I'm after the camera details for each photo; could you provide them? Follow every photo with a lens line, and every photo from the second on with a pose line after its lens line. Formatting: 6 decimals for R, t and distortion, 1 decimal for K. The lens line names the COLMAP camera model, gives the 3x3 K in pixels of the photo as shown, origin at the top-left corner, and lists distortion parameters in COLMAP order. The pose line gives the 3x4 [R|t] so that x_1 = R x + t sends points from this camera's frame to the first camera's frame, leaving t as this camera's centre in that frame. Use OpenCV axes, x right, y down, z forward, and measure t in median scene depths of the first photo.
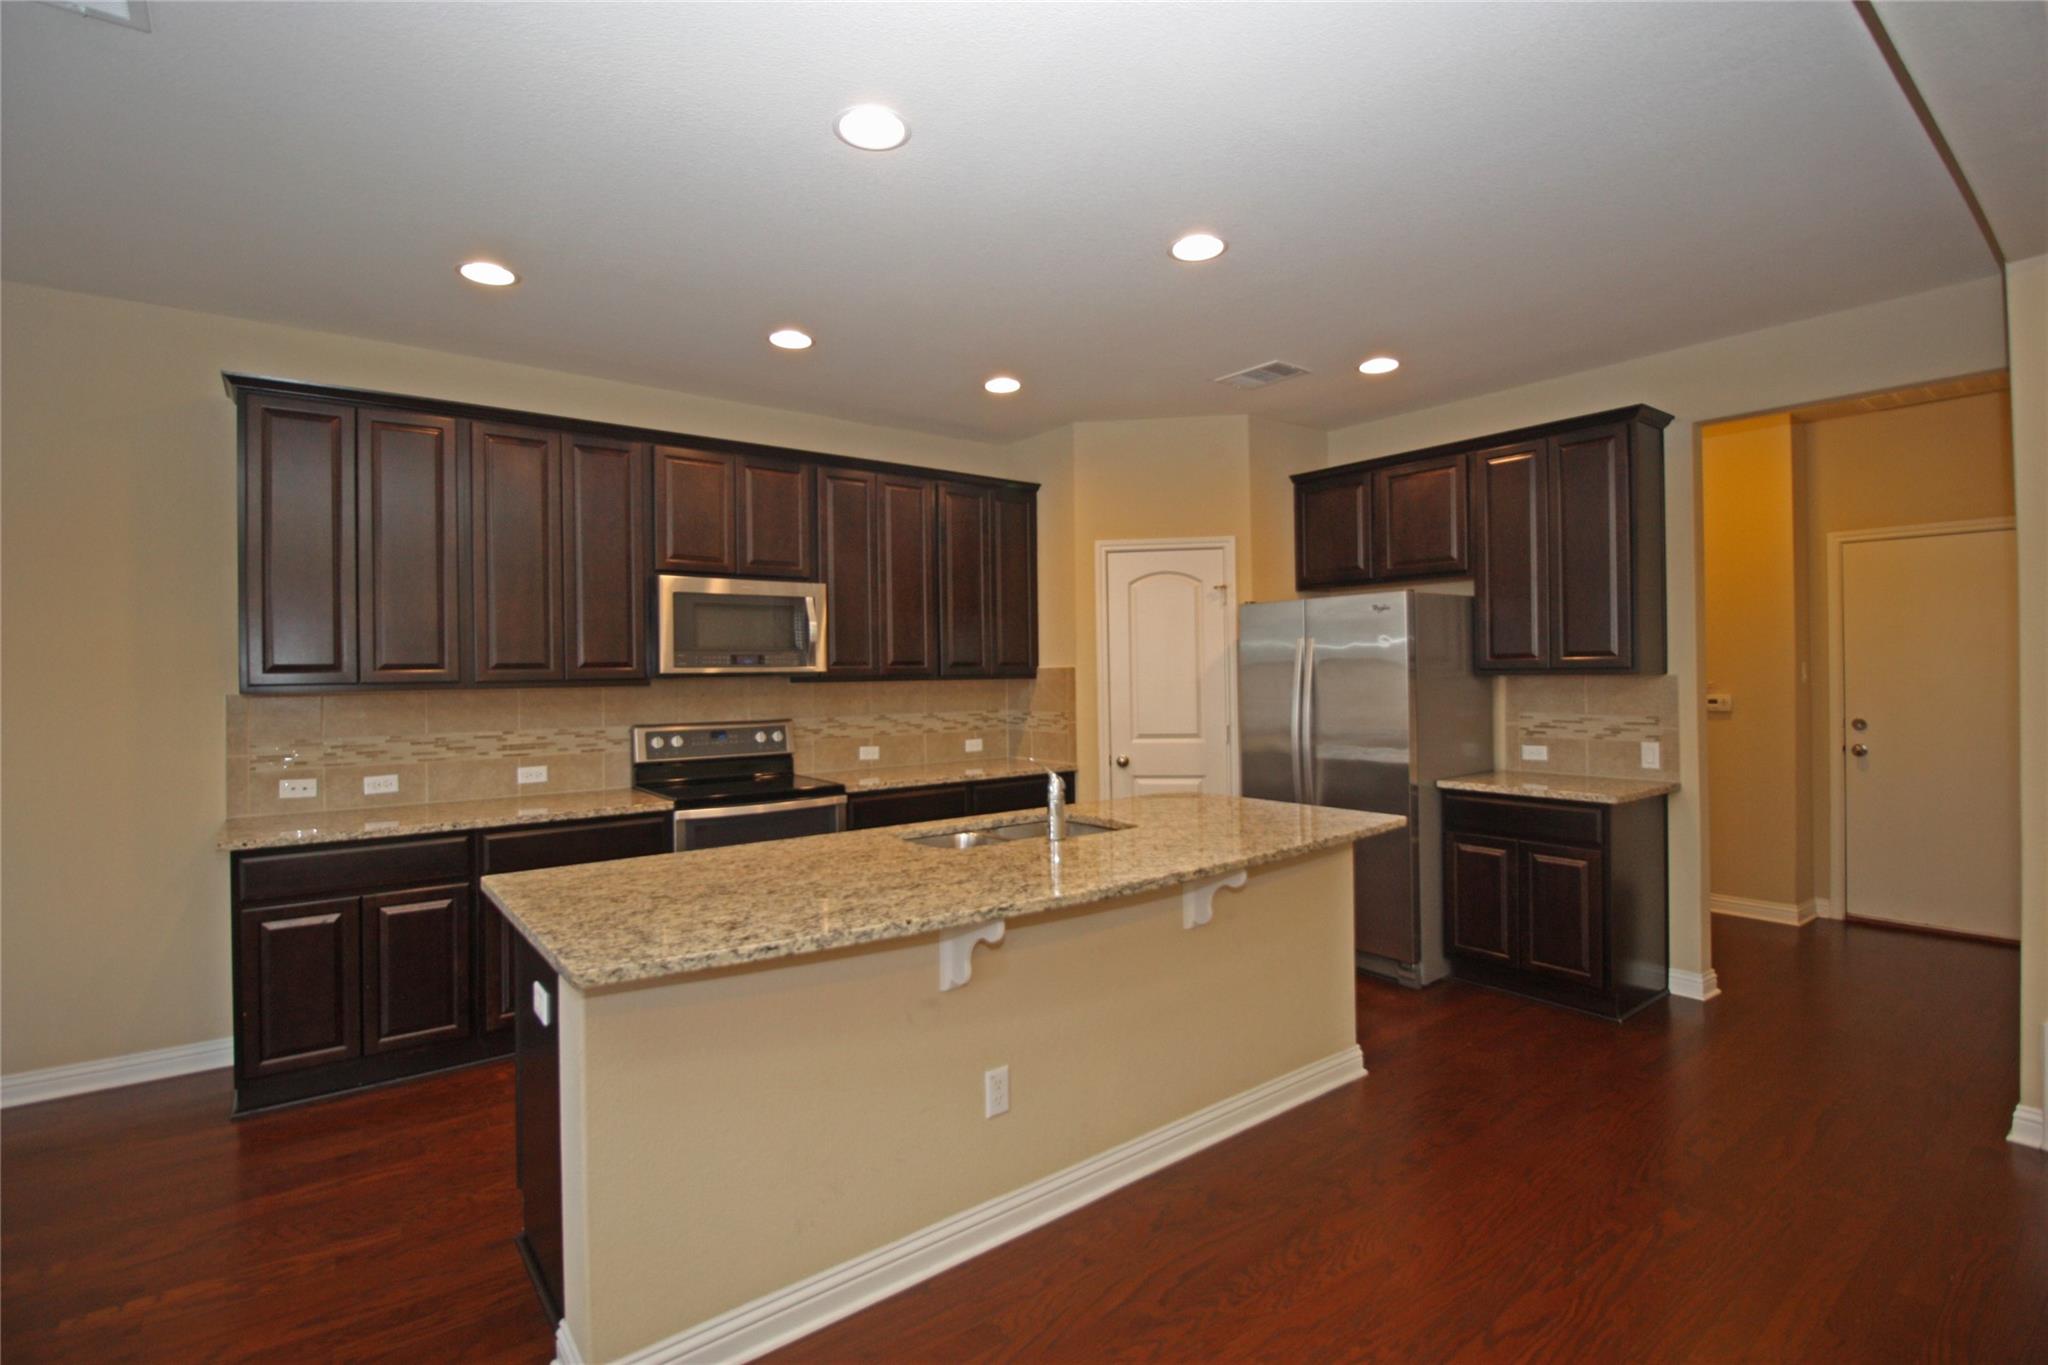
lens RADIAL K [[947.3, 0, 1025.4], [0, 947.3, 675.6], [0, 0, 1]] dist [0.000745, -0.012906]
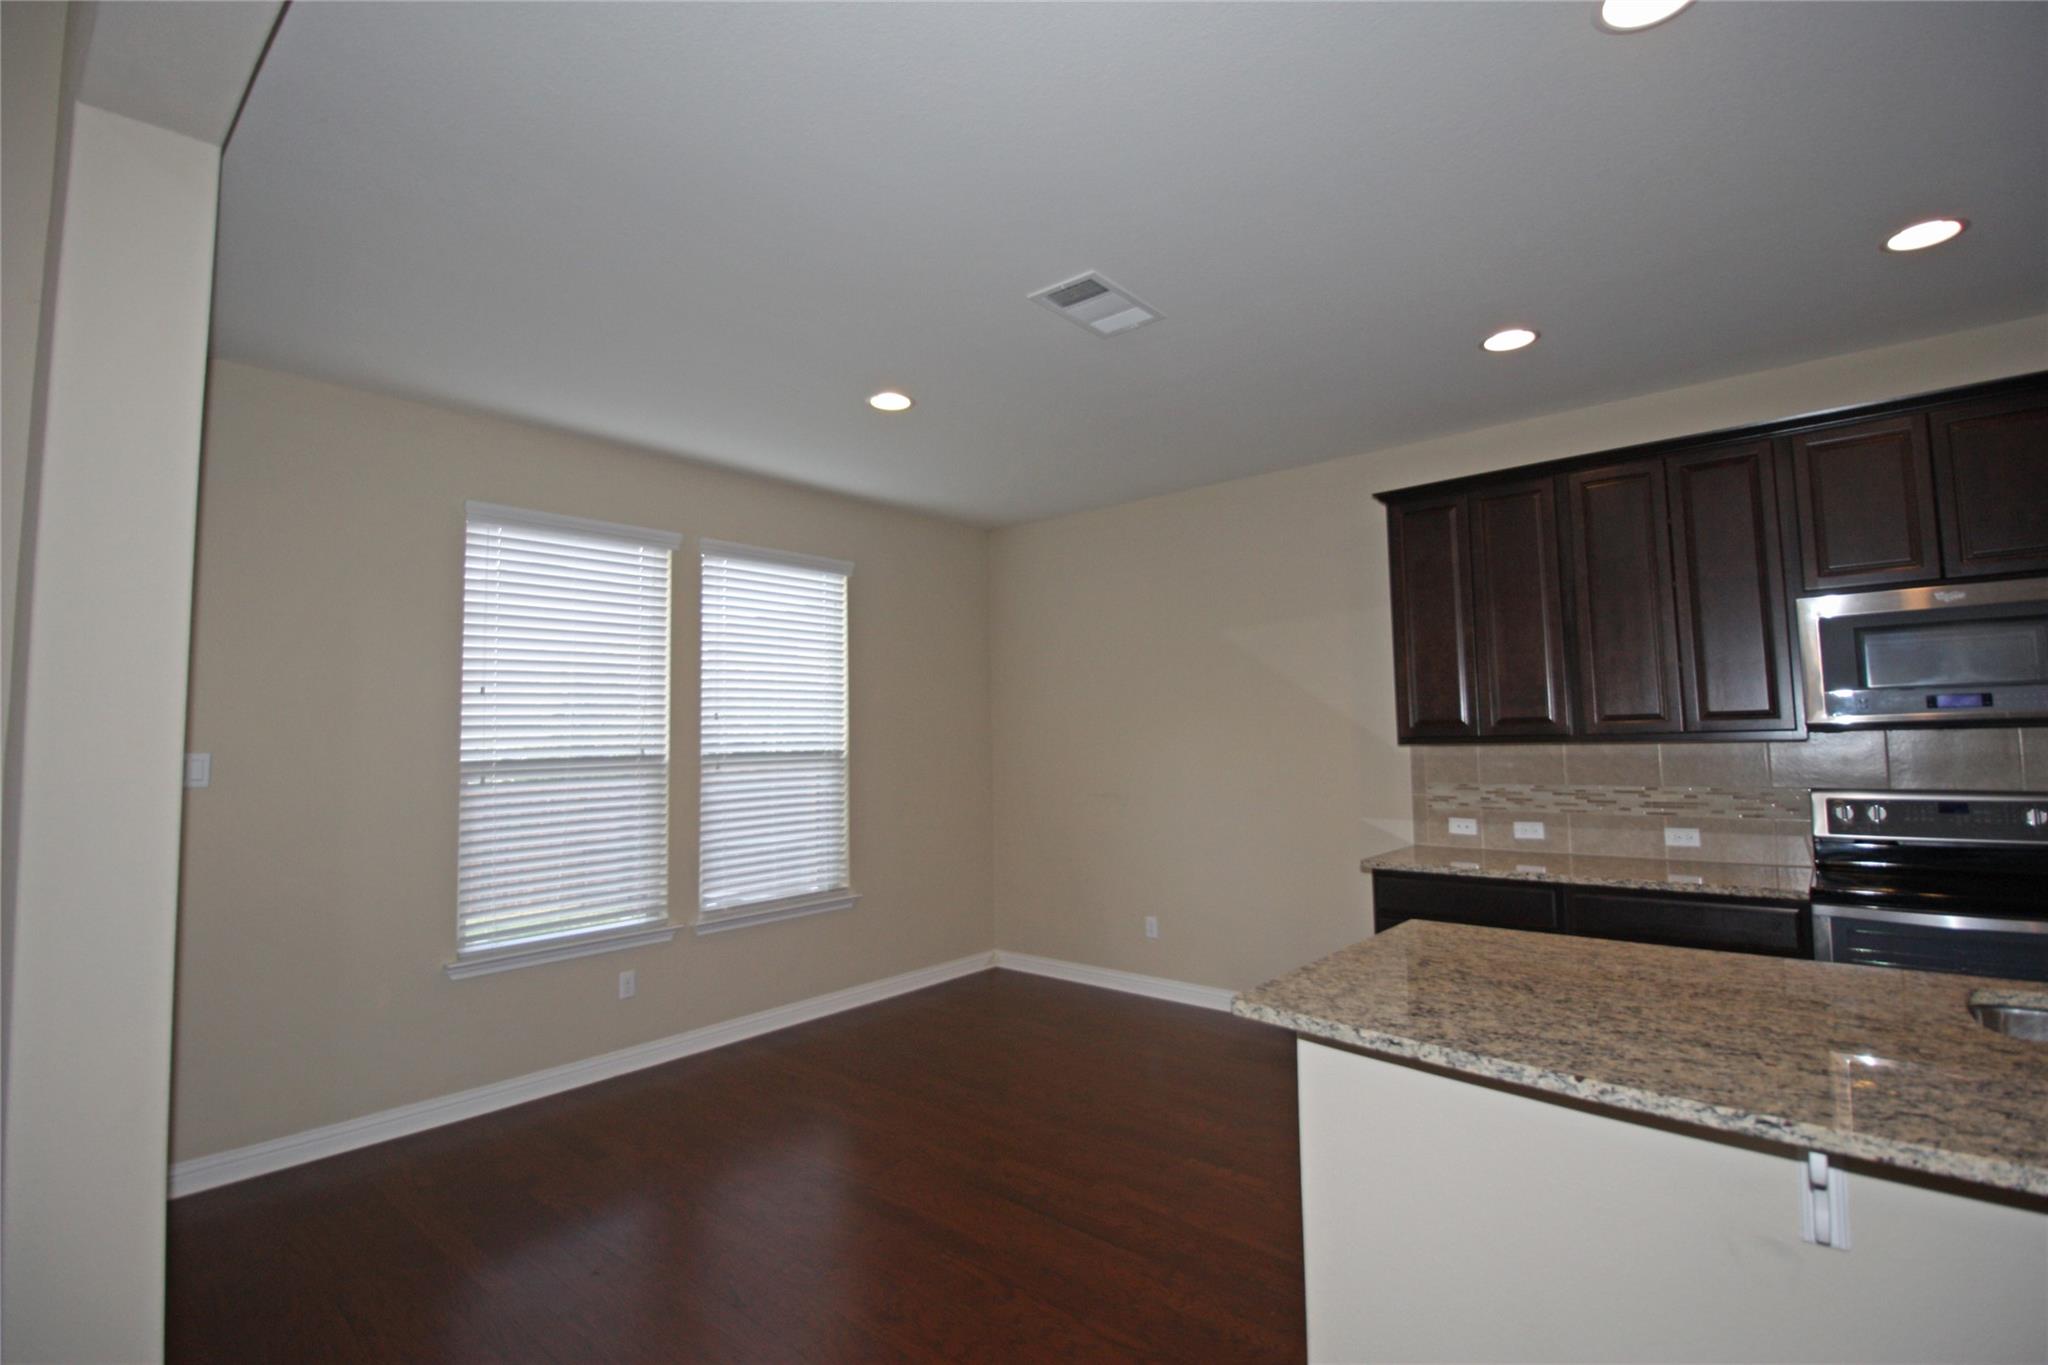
lens RADIAL K [[939.8, 0, 1015.7], [0, 939.8, 656.5], [0, 0, 1]] dist [0.000573, -0.007019]
pose [[0.190679, -0.080459, -0.978349, 0.234031], [0.012562, 0.996754, -0.079525, -0.003433], [0.981572, 0.002874, 0.191071, 0.197650]]
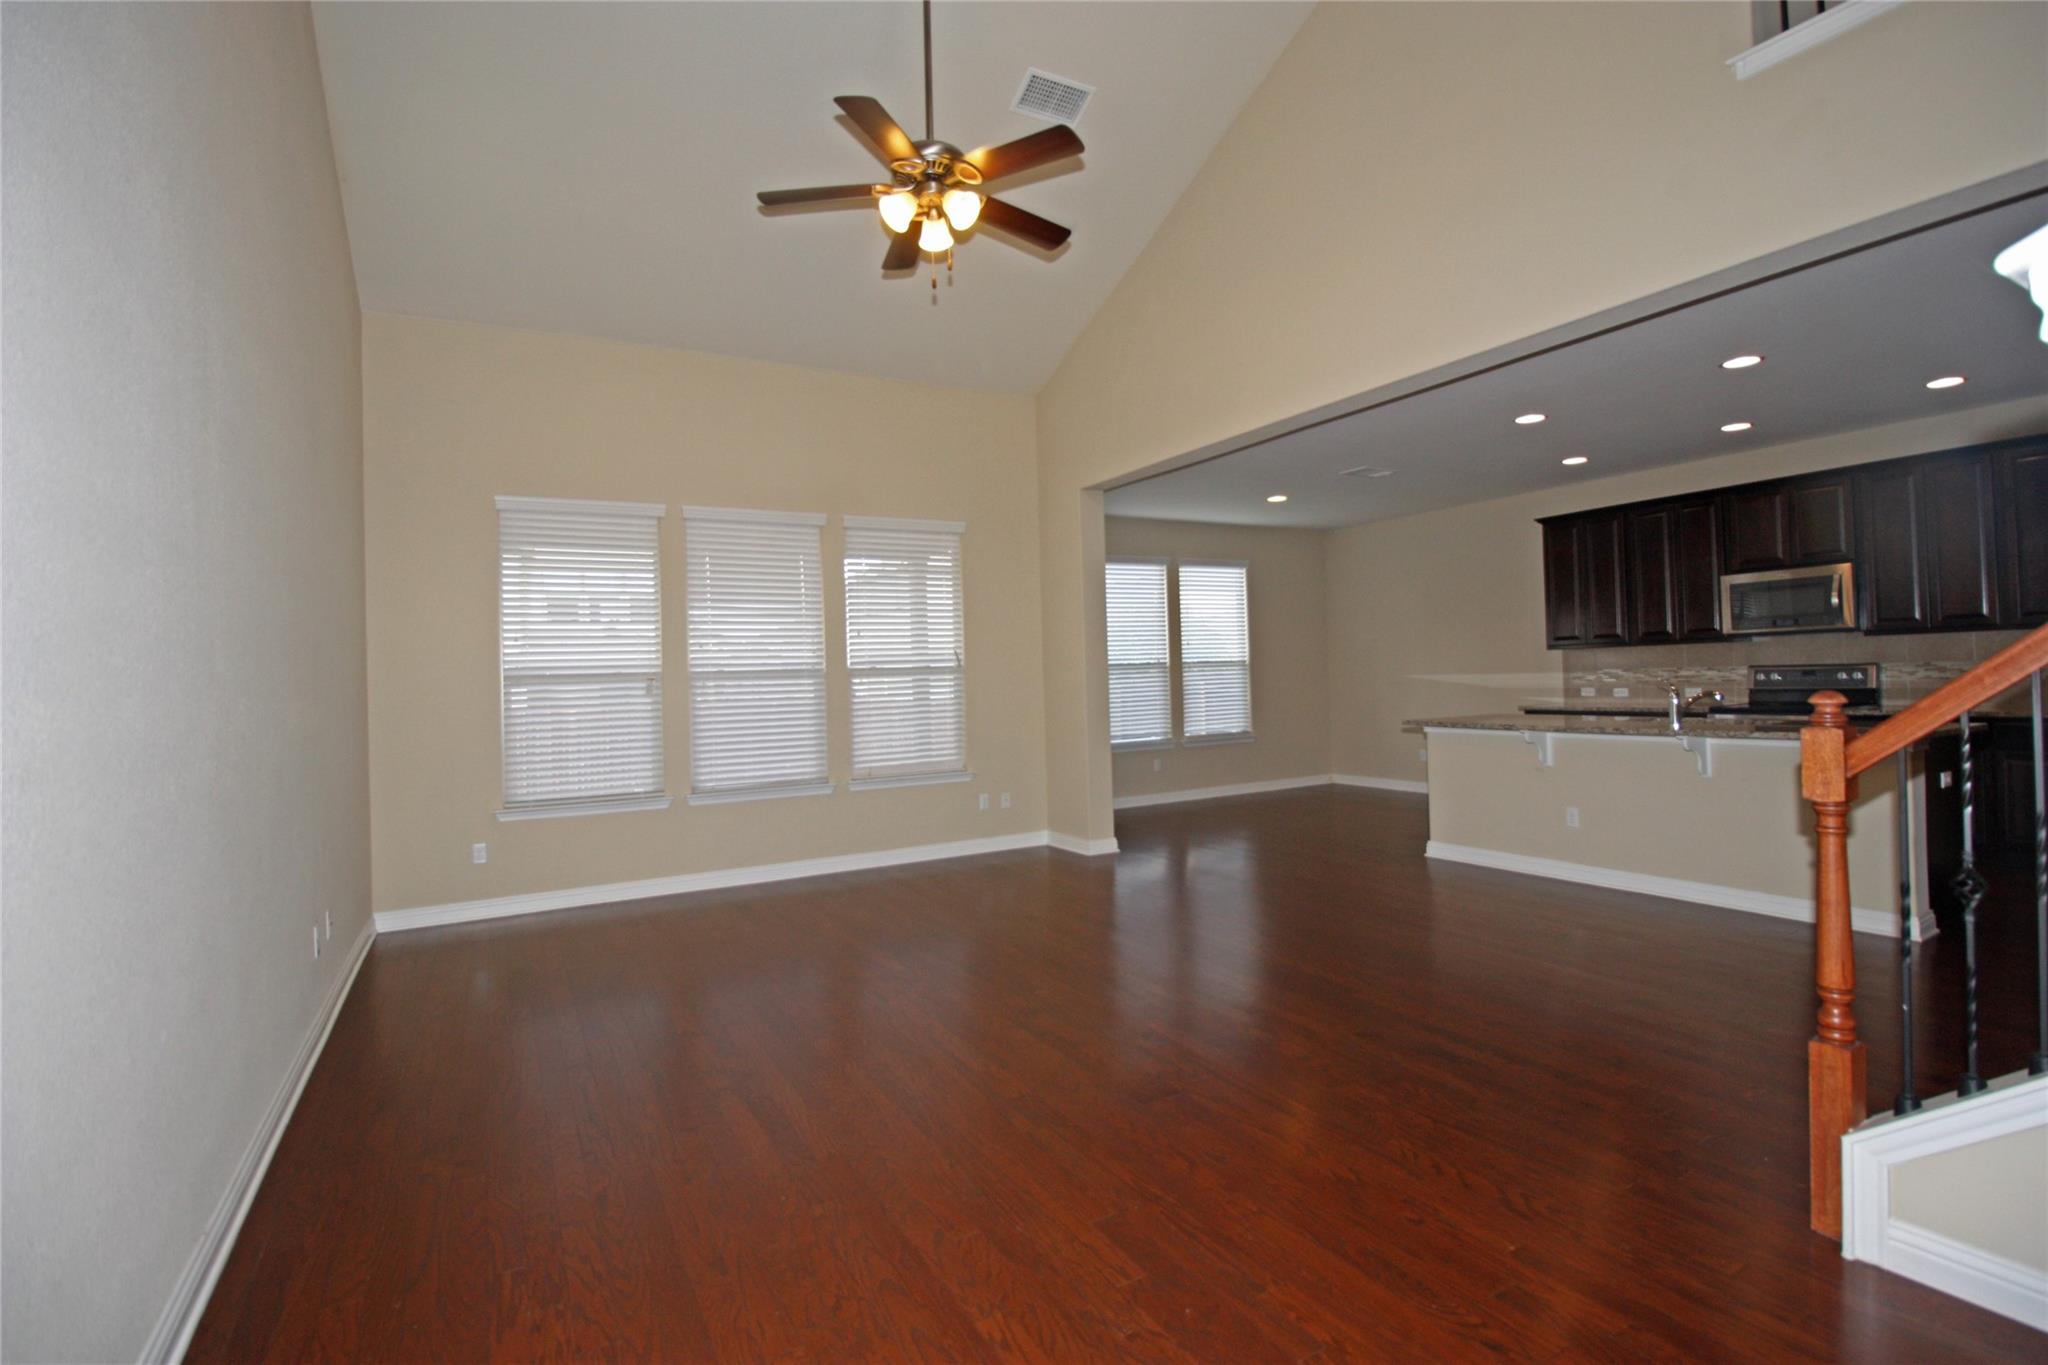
lens RADIAL K [[947.3, 0, 1025.4], [0, 947.3, 675.6], [0, 0, 1]] dist [0.000745, -0.012906]
pose [[-0.147629, 0.013256, -0.988954, 1.372381], [0.029643, 0.999520, 0.008972, 0.018482], [0.988599, -0.027991, -0.147951, 0.017891]]
